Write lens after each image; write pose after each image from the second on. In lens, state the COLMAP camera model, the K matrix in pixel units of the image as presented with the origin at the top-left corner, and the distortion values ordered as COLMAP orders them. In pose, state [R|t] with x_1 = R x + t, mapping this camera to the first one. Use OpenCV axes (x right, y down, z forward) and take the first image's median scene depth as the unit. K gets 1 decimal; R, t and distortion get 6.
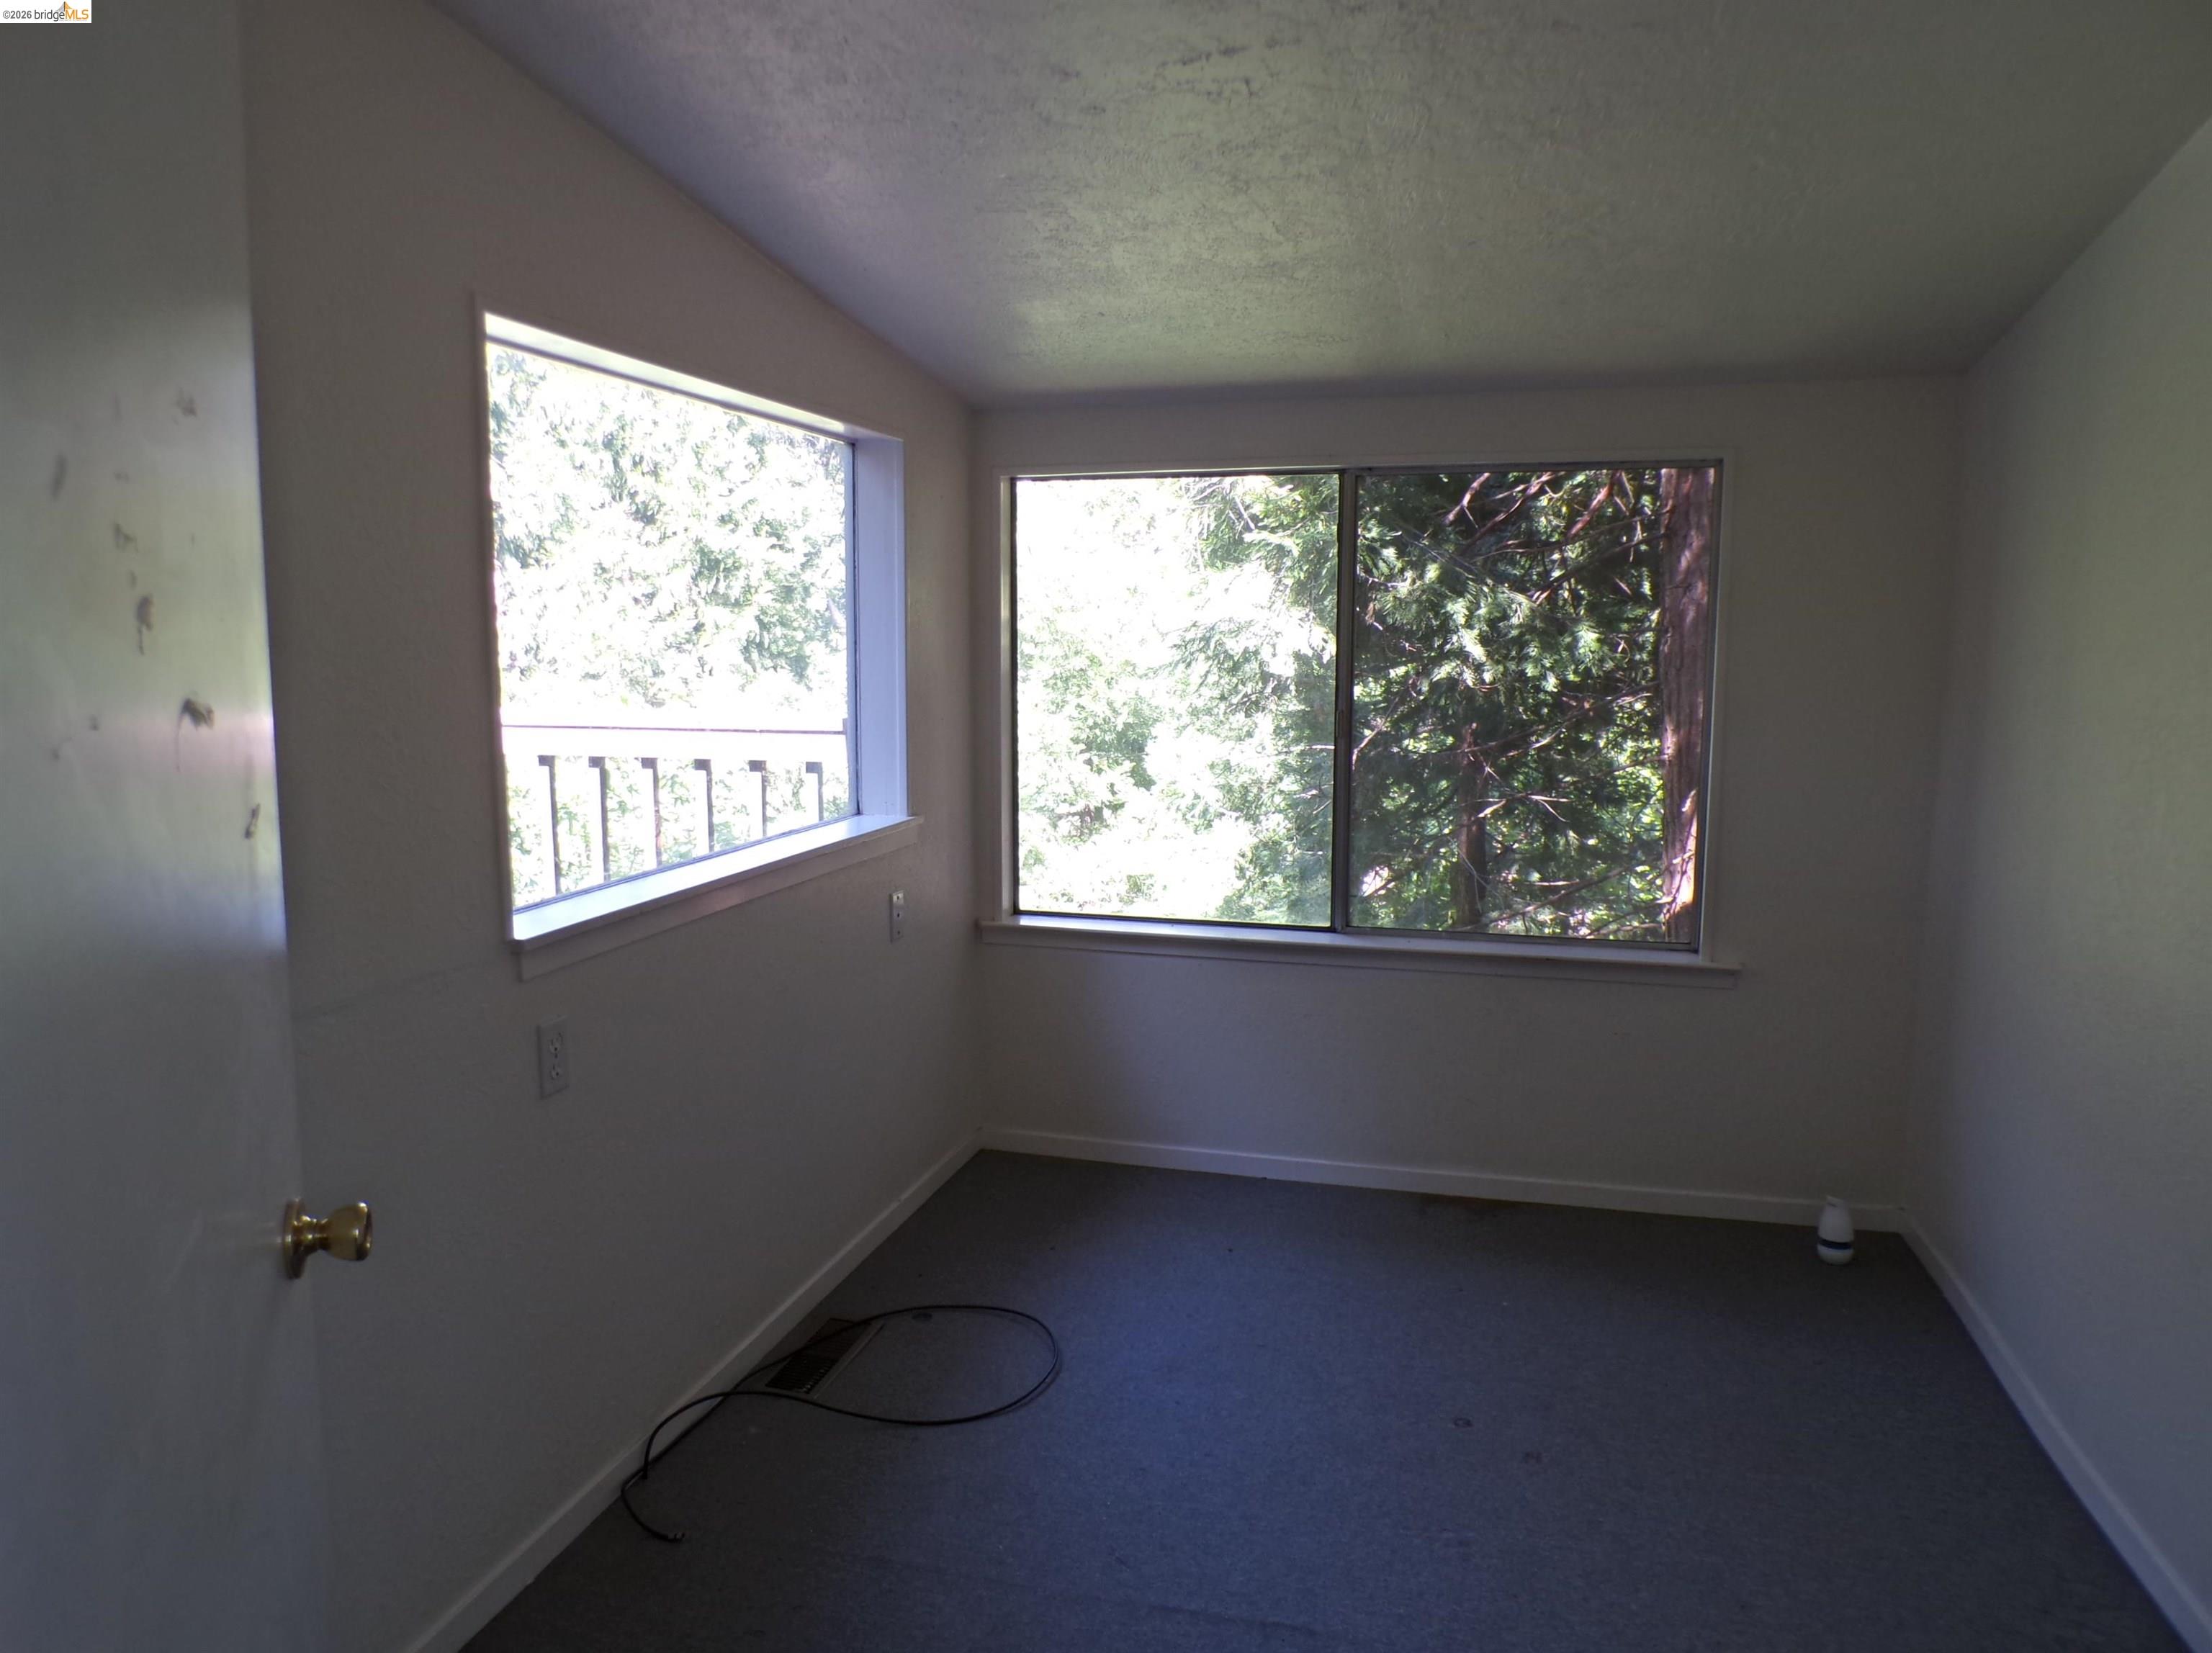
lens RADIAL K [[1506.2, 0, 1108.8], [0, 1506.2, 829.0], [0, 0, 1]] dist [-0.041080, 0.014853]
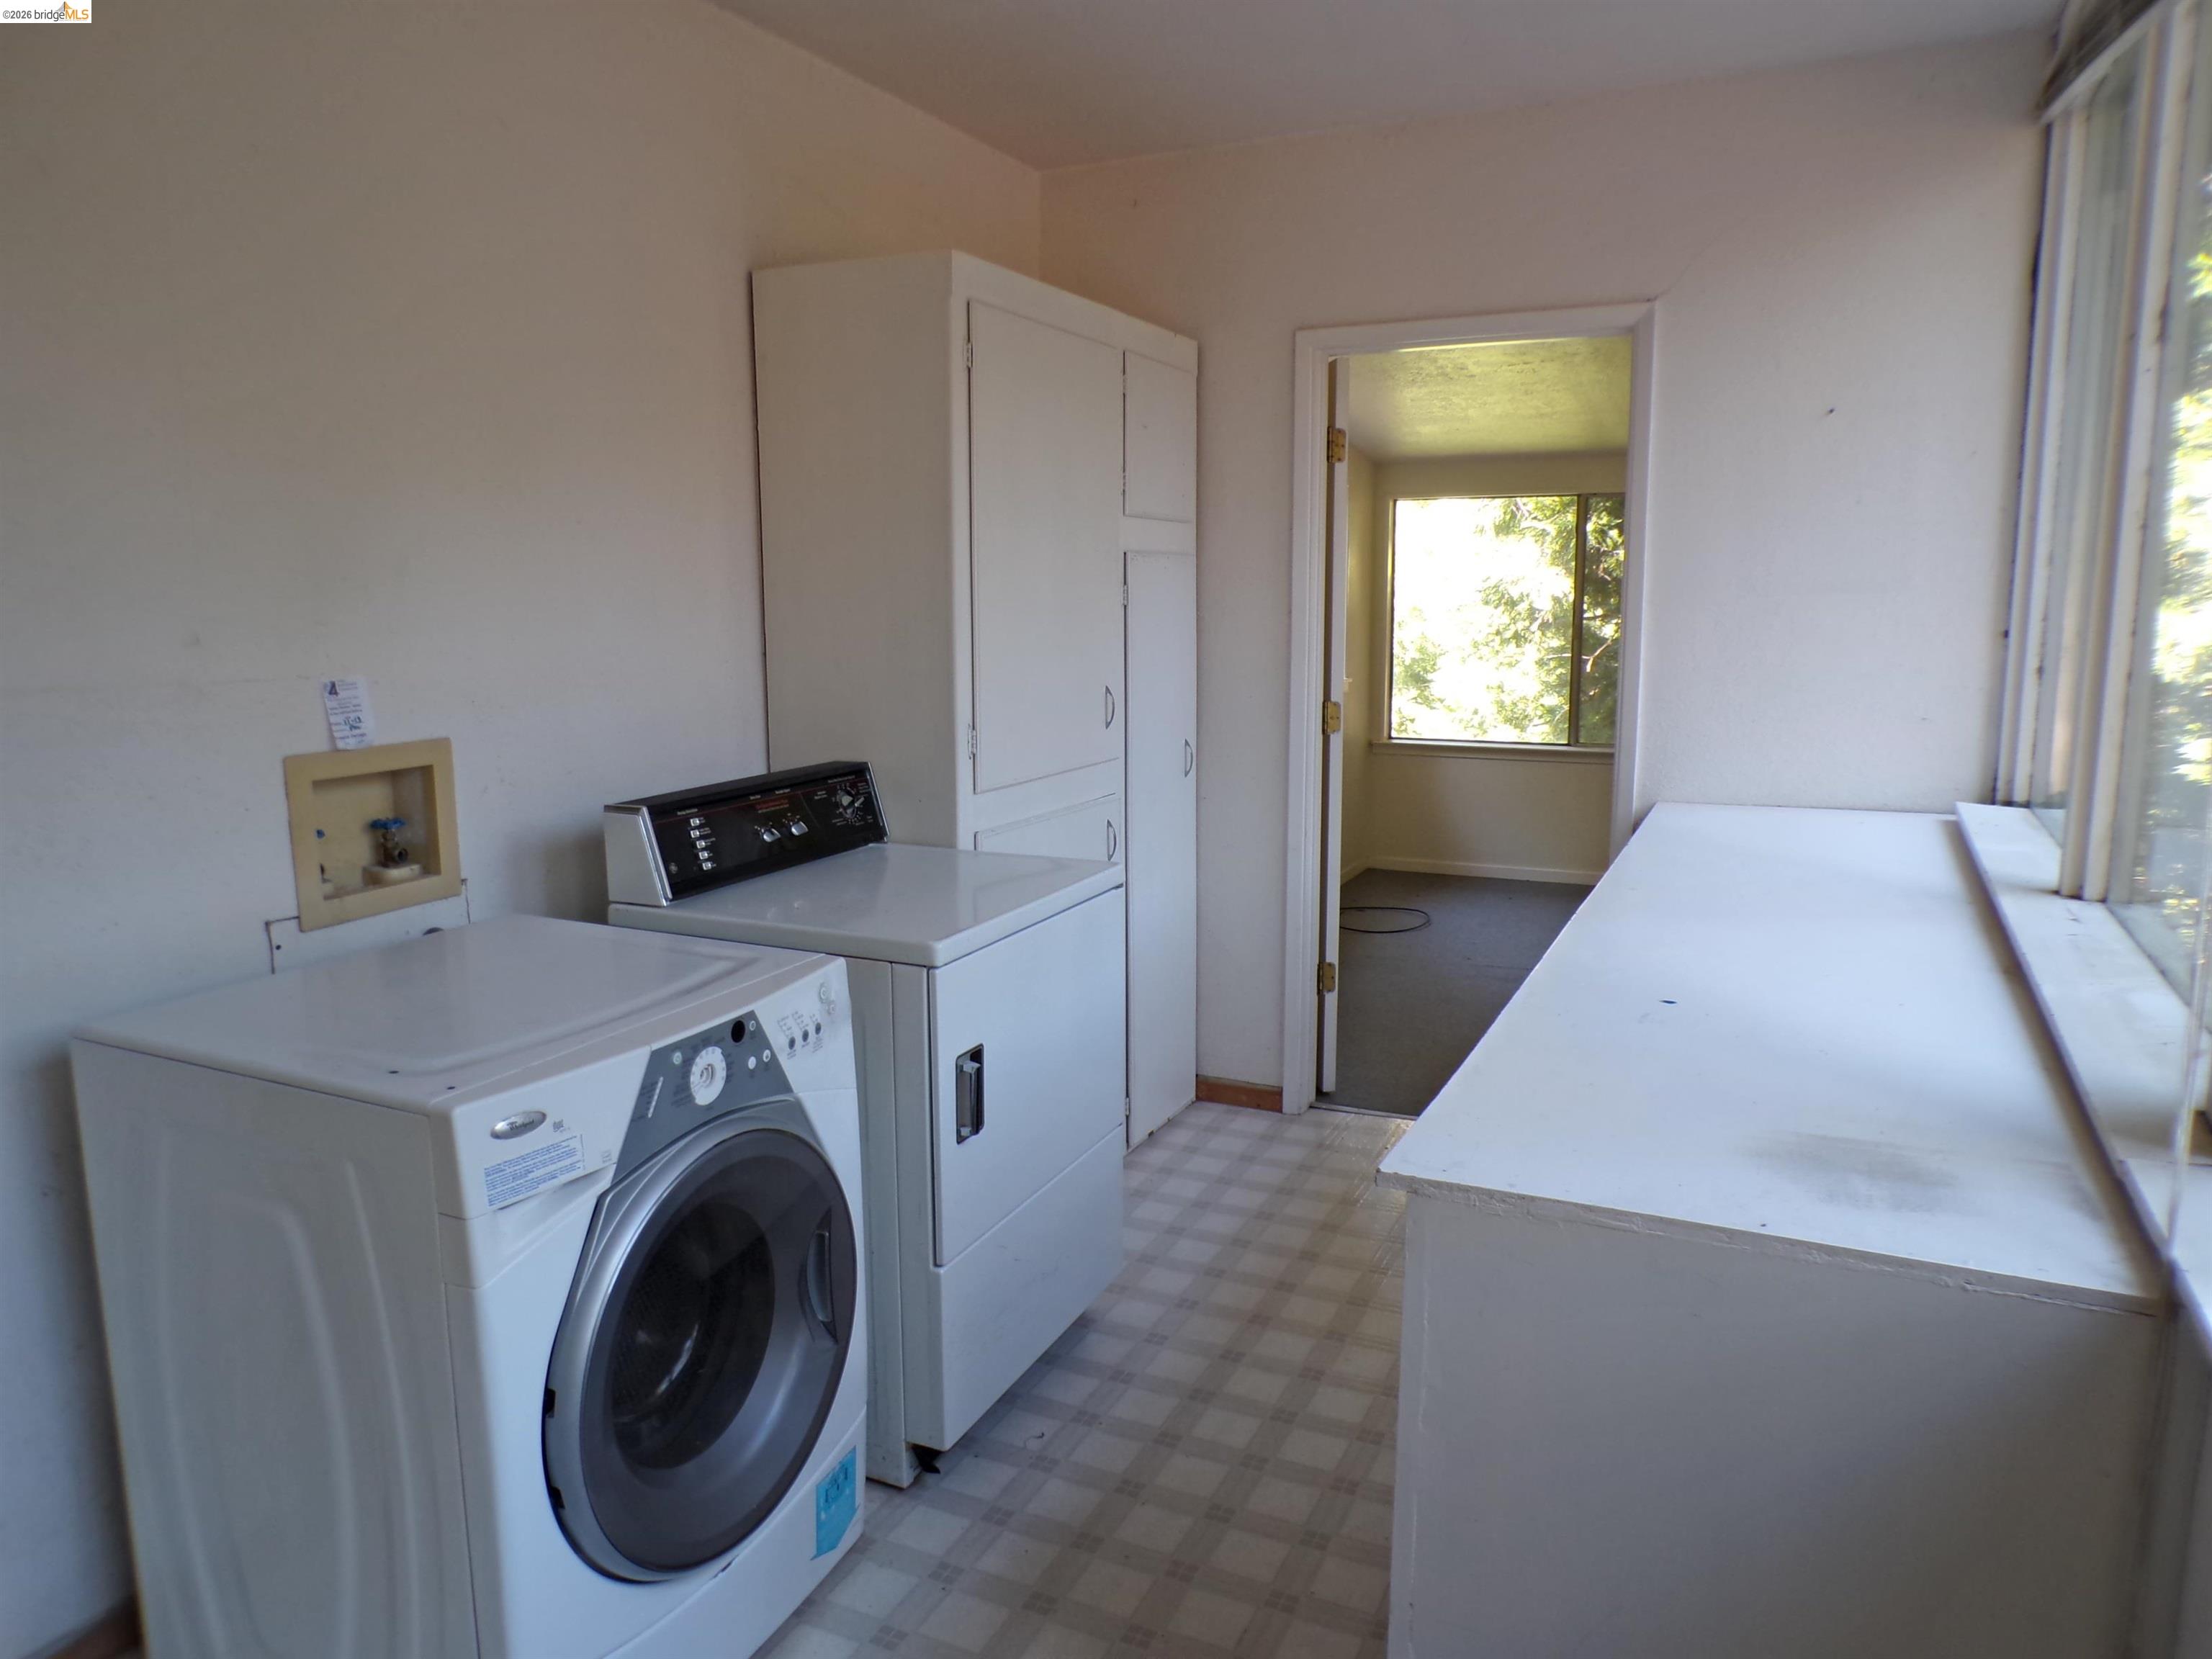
lens RADIAL K [[1506.3, 0, 1100.7], [0, 1506.3, 828.3], [0, 0, 1]] dist [-0.041080, 0.014853]
pose [[0.985043, 0.019101, -0.171250, -0.070848], [-0.013860, 0.999400, 0.031747, 0.085621], [0.171753, -0.028898, 0.984716, -0.651842]]
